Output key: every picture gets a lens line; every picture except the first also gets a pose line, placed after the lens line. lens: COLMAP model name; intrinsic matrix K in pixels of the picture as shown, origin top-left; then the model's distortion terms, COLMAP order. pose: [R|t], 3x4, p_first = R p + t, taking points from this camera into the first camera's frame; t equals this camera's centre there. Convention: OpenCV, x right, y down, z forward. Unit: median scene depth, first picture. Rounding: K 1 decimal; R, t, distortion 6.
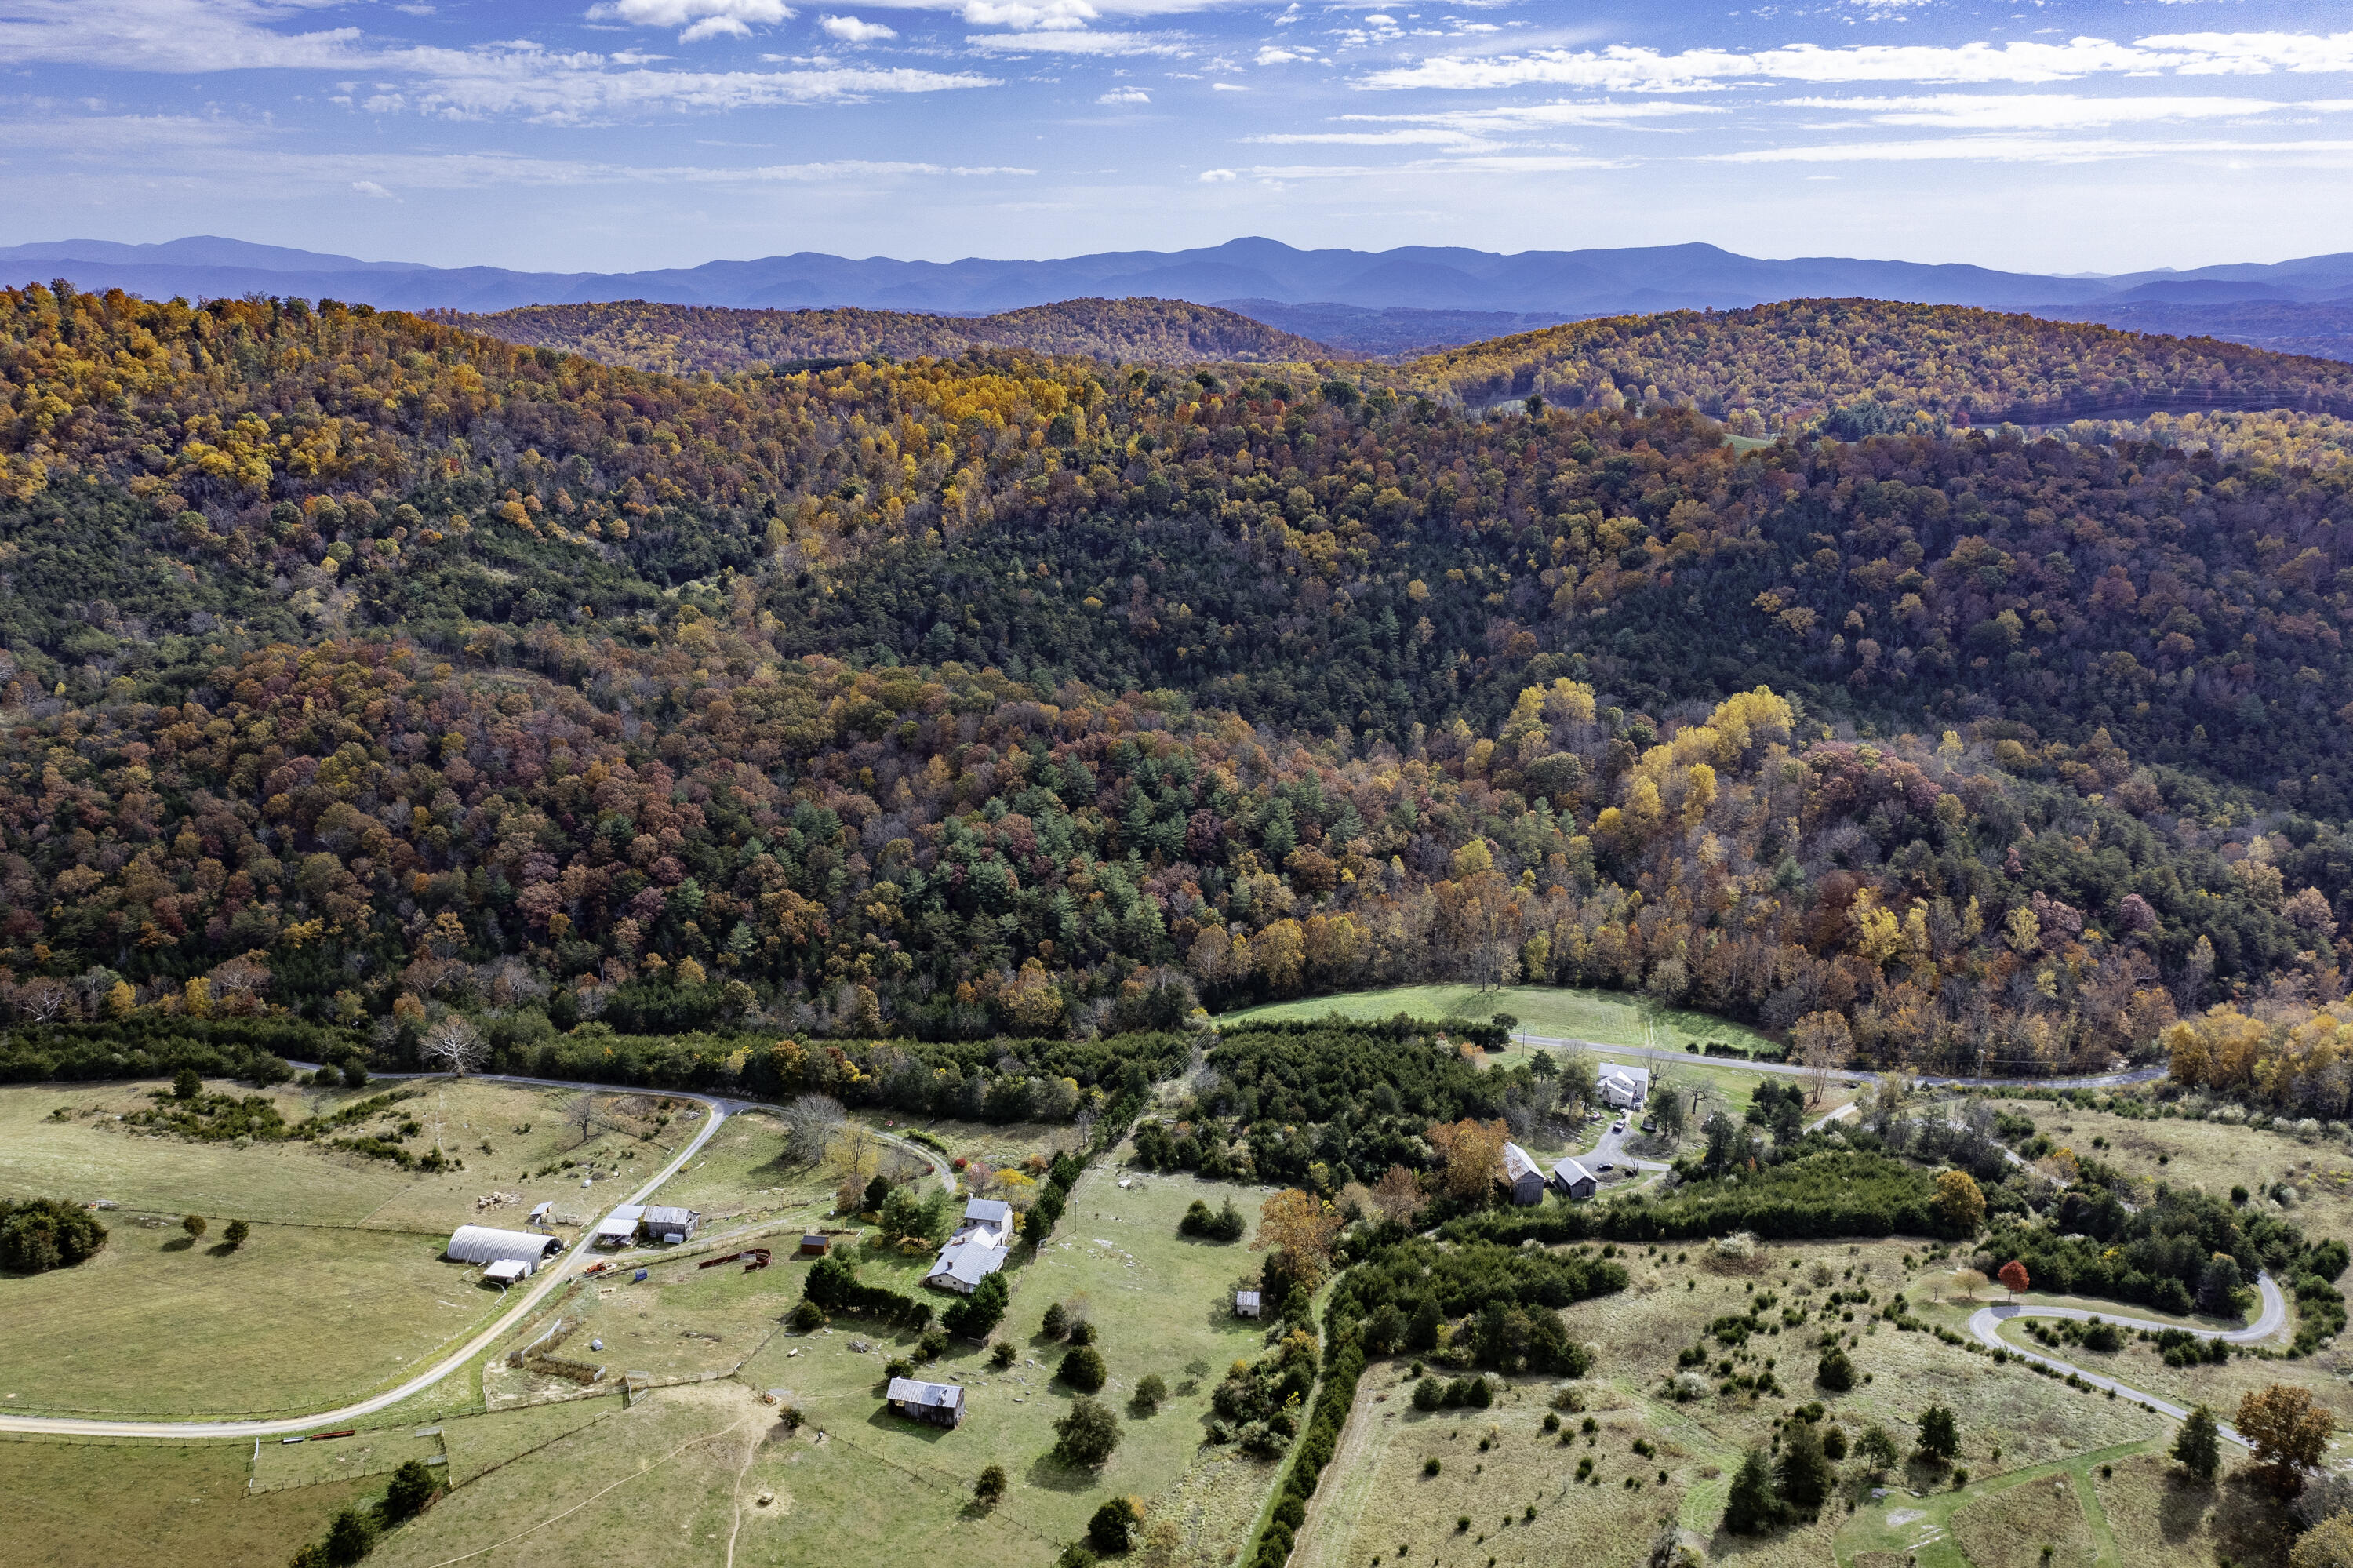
lens RADIAL K [[1864.7, 0, 1217.3], [0, 1864.7, 786.1], [0, 0, 1]] dist [0.006143, 0.009638]
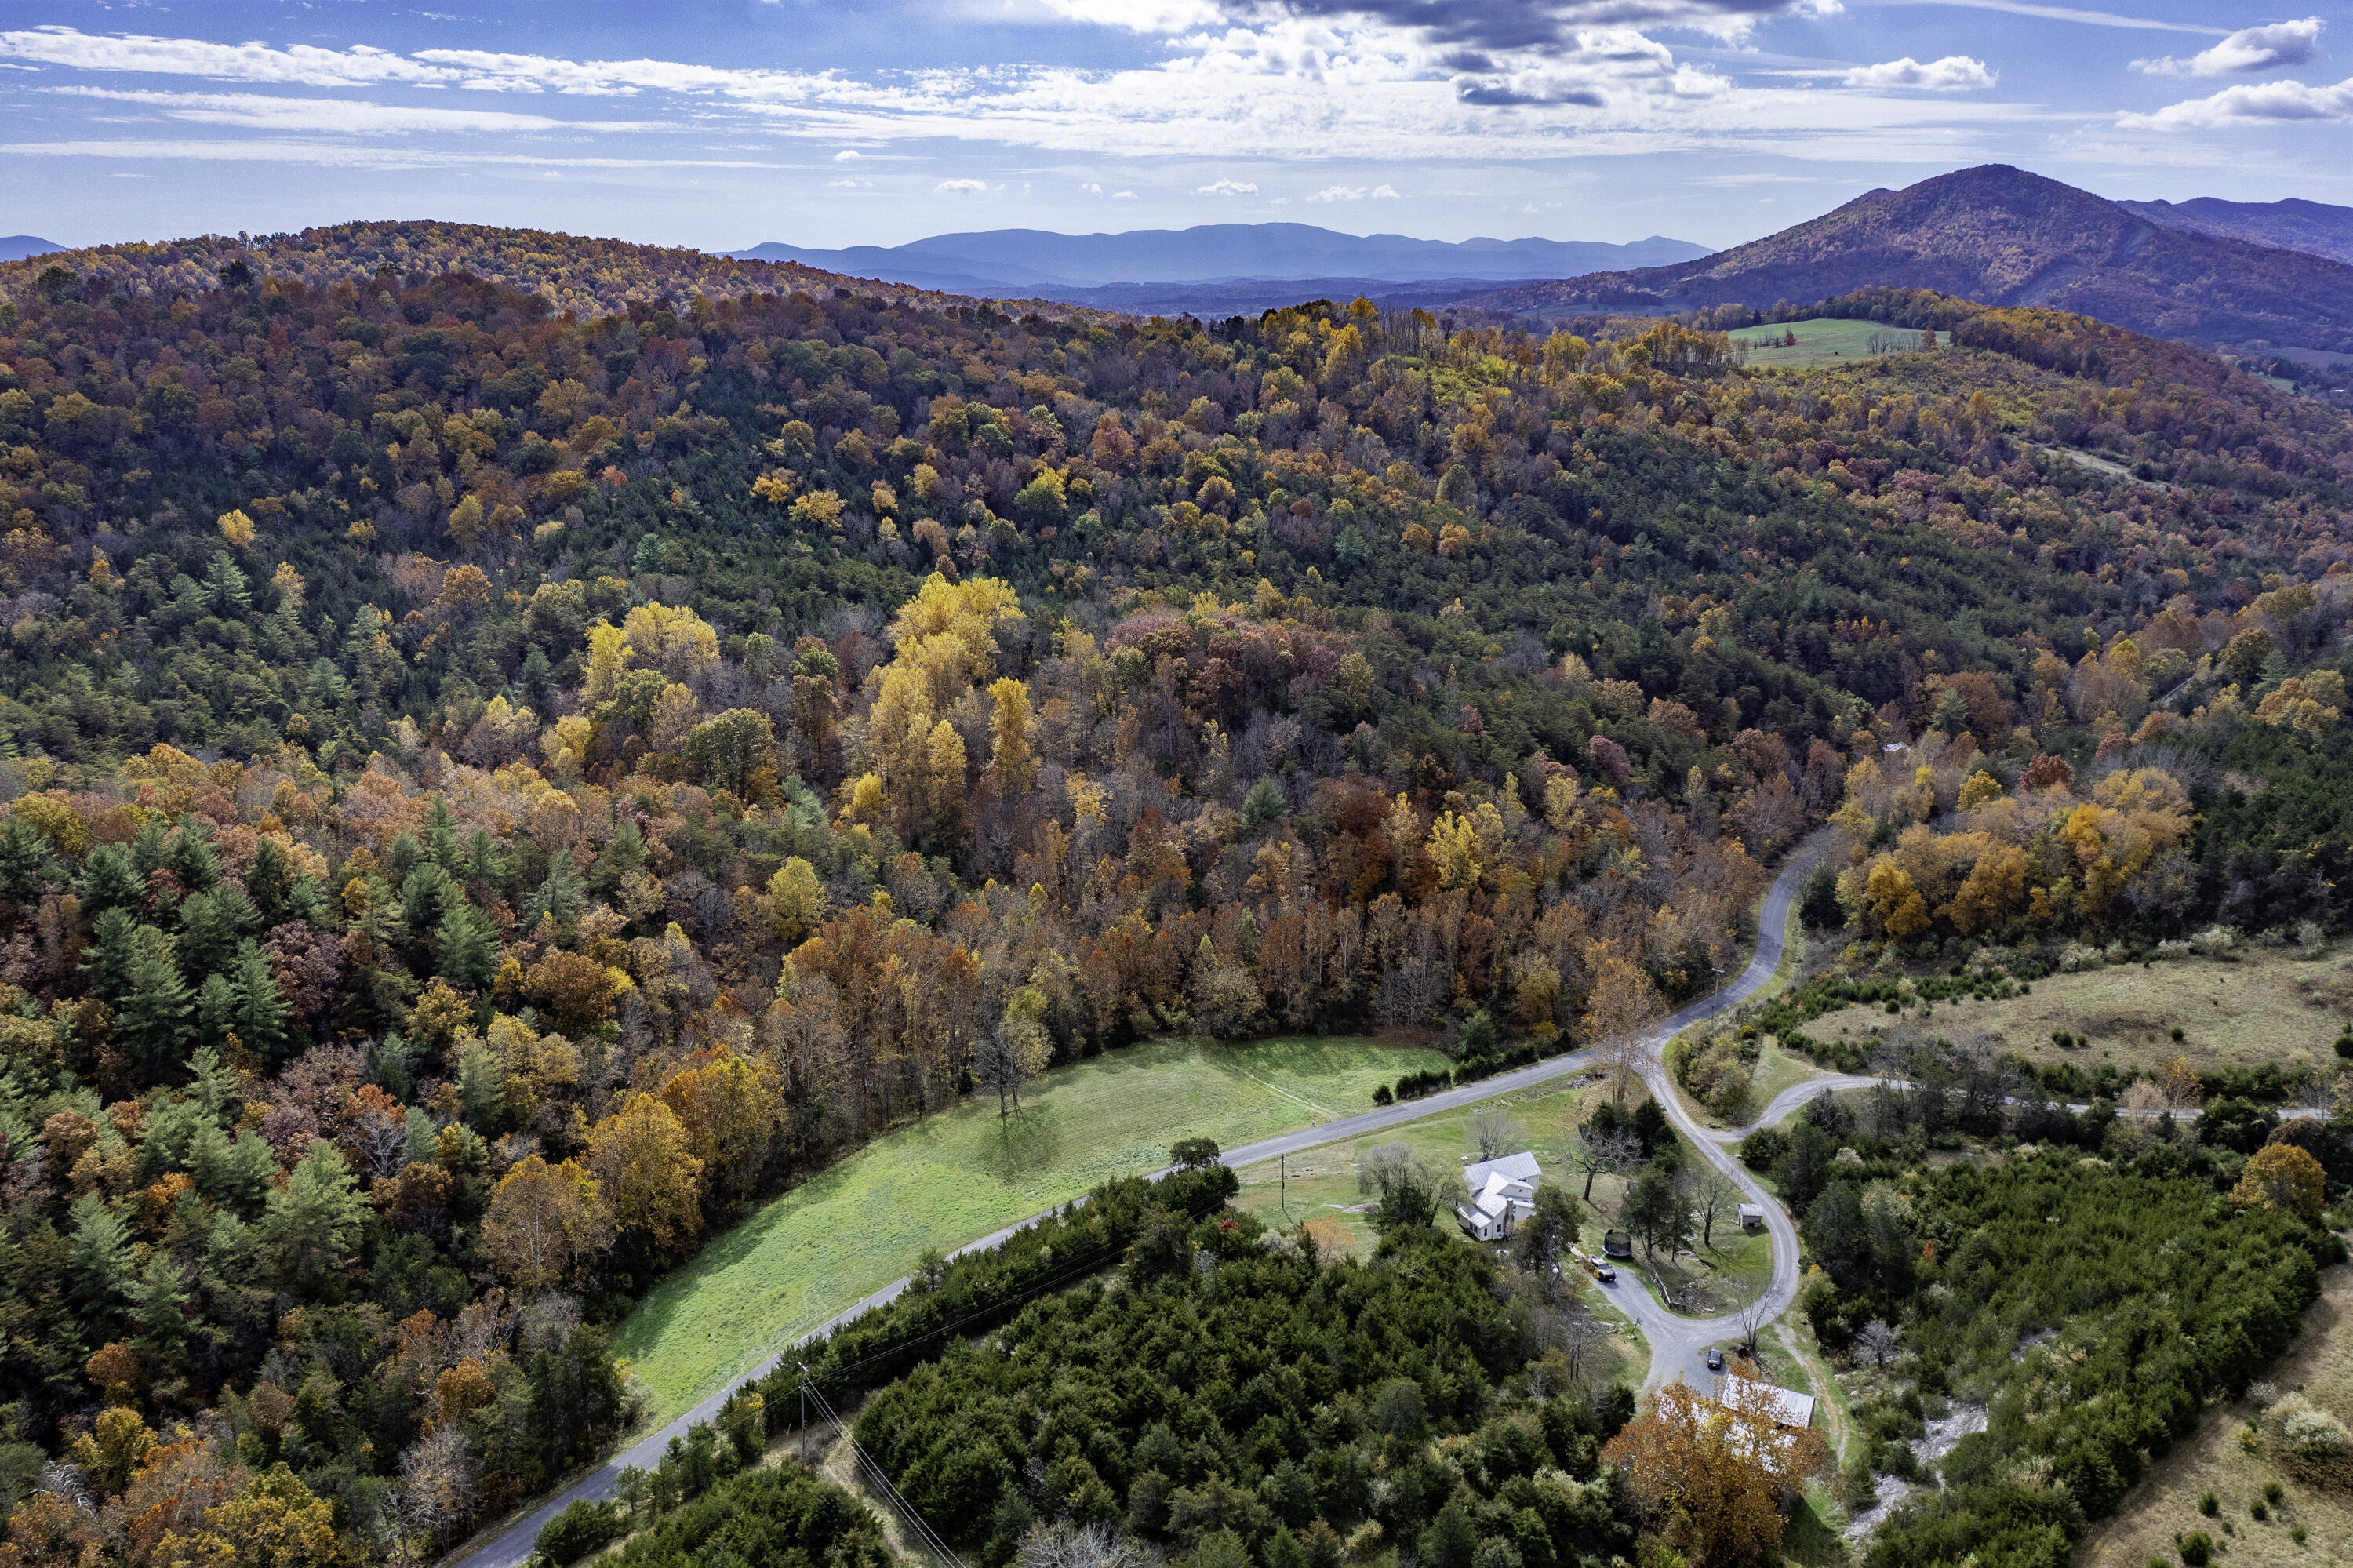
lens RADIAL K [[1852.4, 0, 1179.7], [0, 1852.4, 781.1], [0, 0, 1]] dist [-0.008815, 0.014656]
pose [[0.705303, -0.190017, 0.682965, -0.152386], [0.190814, 0.978737, 0.075253, -0.014161], [-0.682742, 0.077243, 0.726565, 0.504269]]
